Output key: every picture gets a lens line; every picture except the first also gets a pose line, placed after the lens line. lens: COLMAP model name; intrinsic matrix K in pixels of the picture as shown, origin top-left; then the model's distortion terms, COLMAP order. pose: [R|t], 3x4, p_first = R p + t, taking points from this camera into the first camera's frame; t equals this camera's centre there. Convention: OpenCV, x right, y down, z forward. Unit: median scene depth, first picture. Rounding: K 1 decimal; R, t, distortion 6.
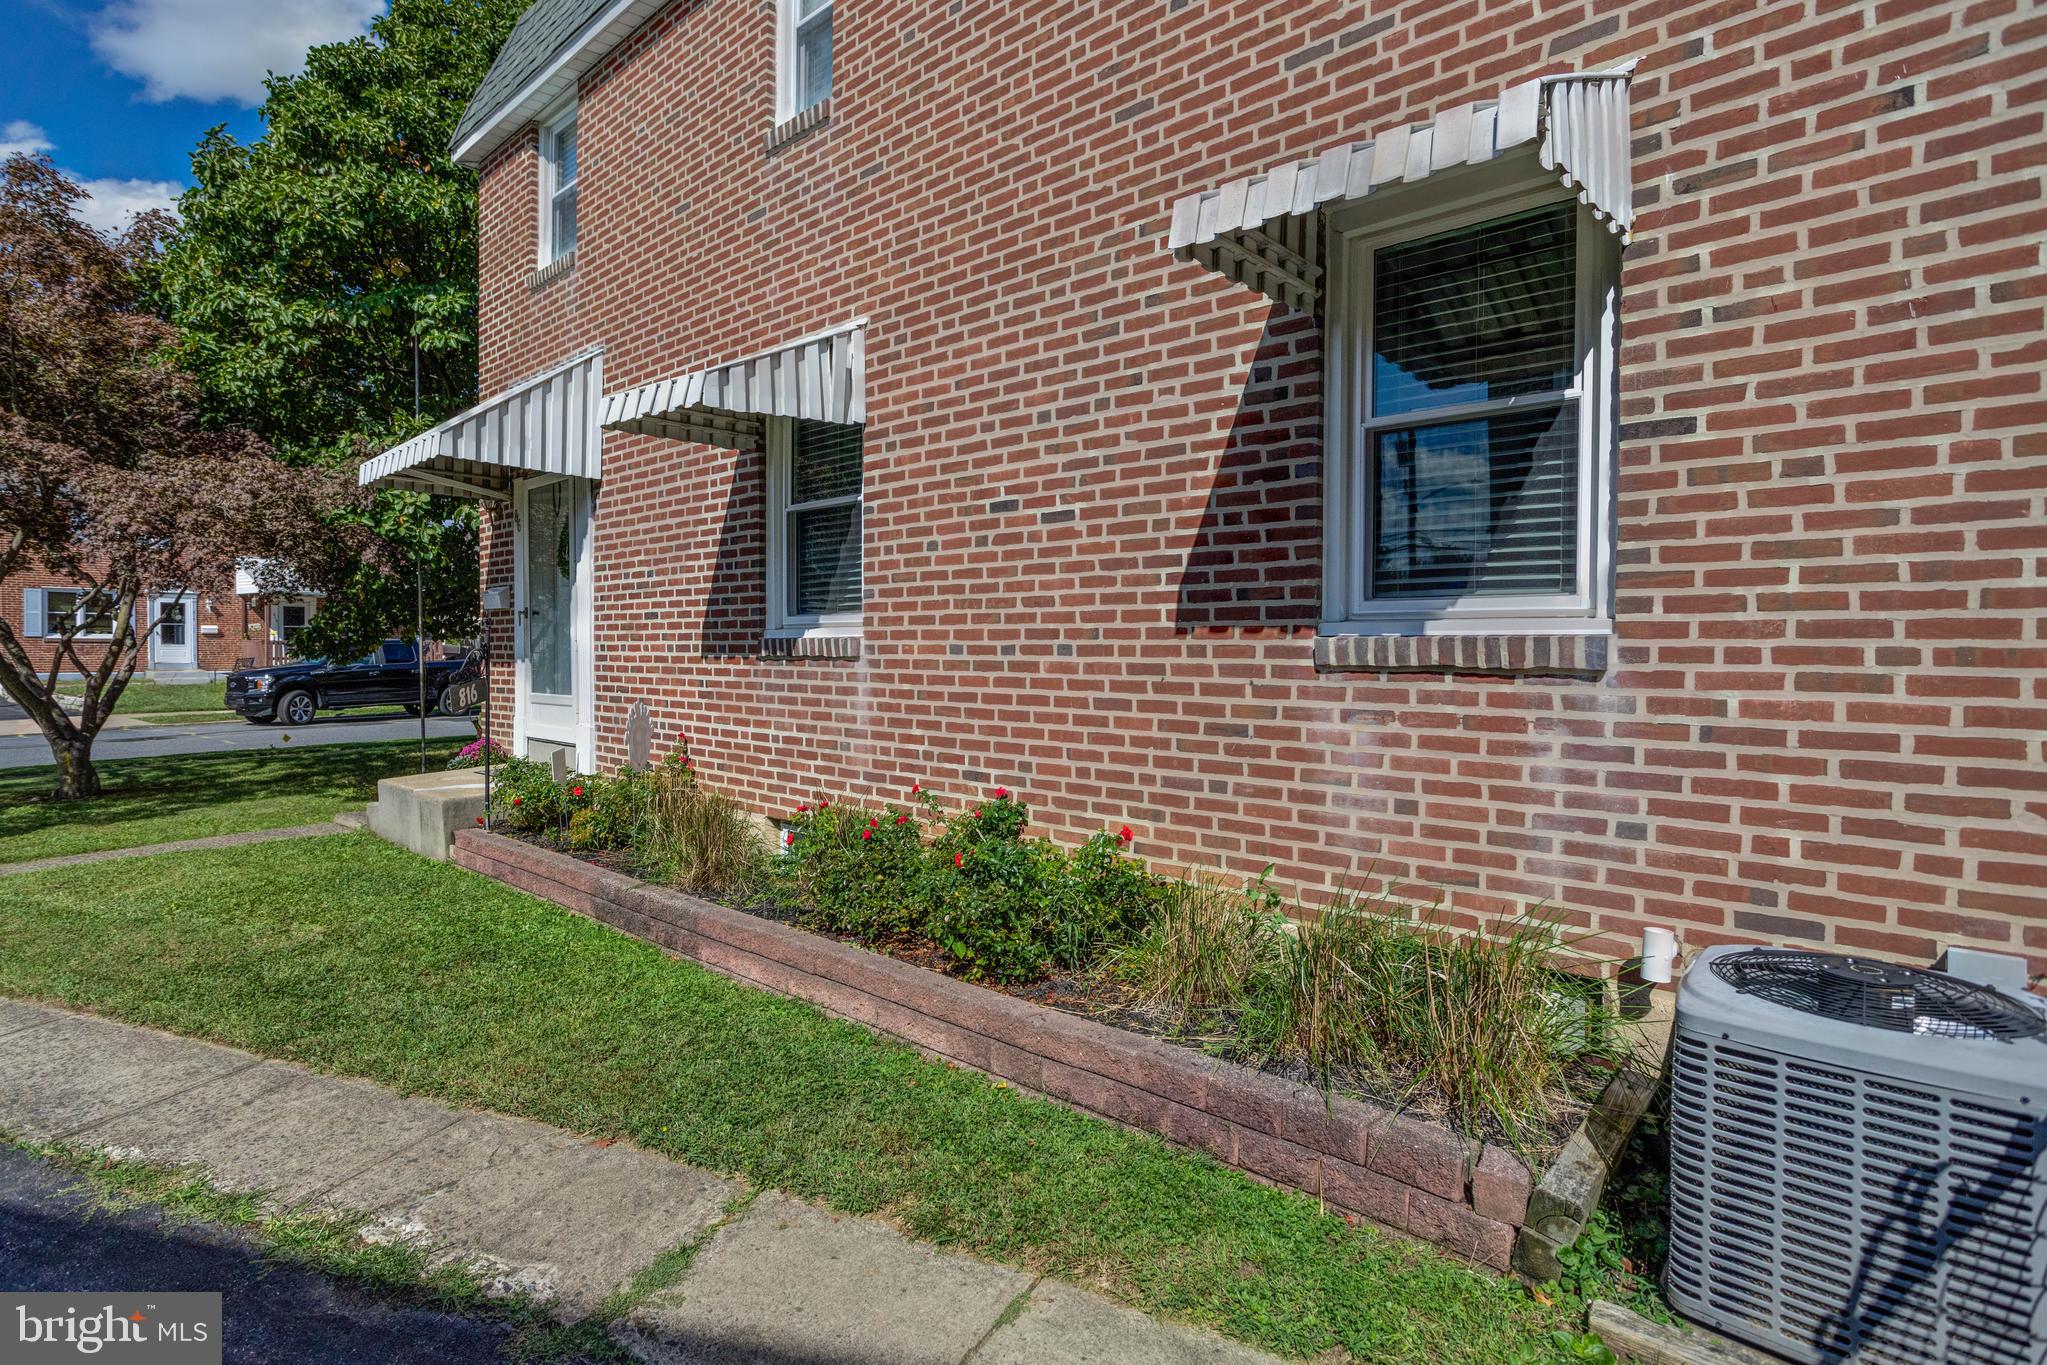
lens RADIAL K [[973.1, 0, 1012.0], [0, 973.1, 663.4], [0, 0, 1]] dist [-0.039087, 0.024123]
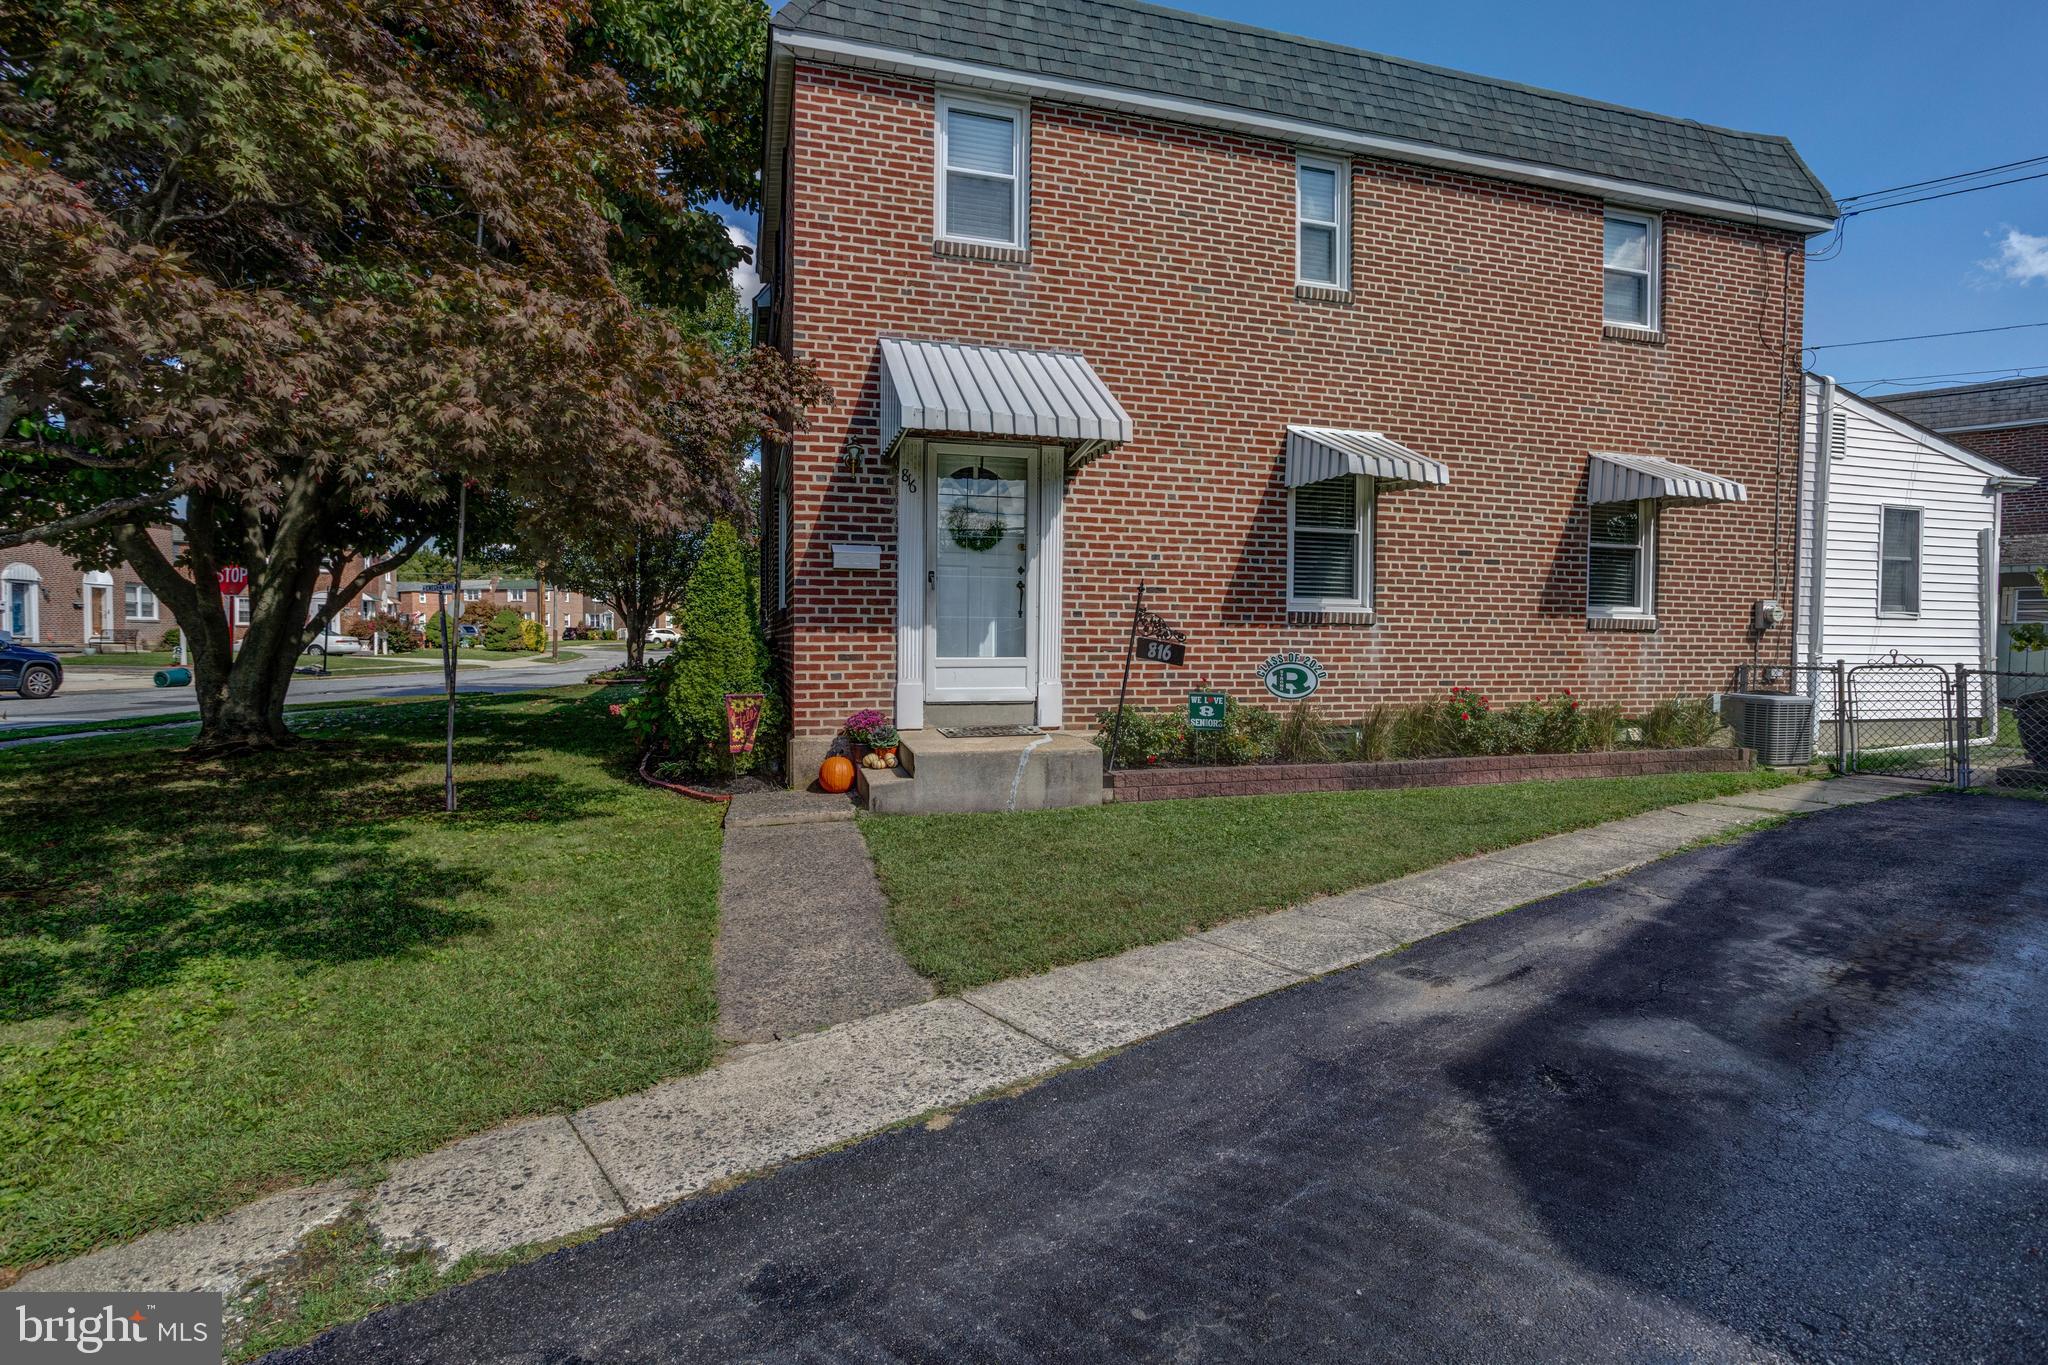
lens RADIAL K [[973.6, 0, 1012.5], [0, 973.6, 663.4], [0, 0, 1]] dist [-0.039087, 0.024123]
pose [[0.543590, -0.018749, 0.839141, -2.083865], [0.004973, 0.999805, 0.019117, 0.029280], [-0.839336, -0.006219, 0.543577, 0.619805]]
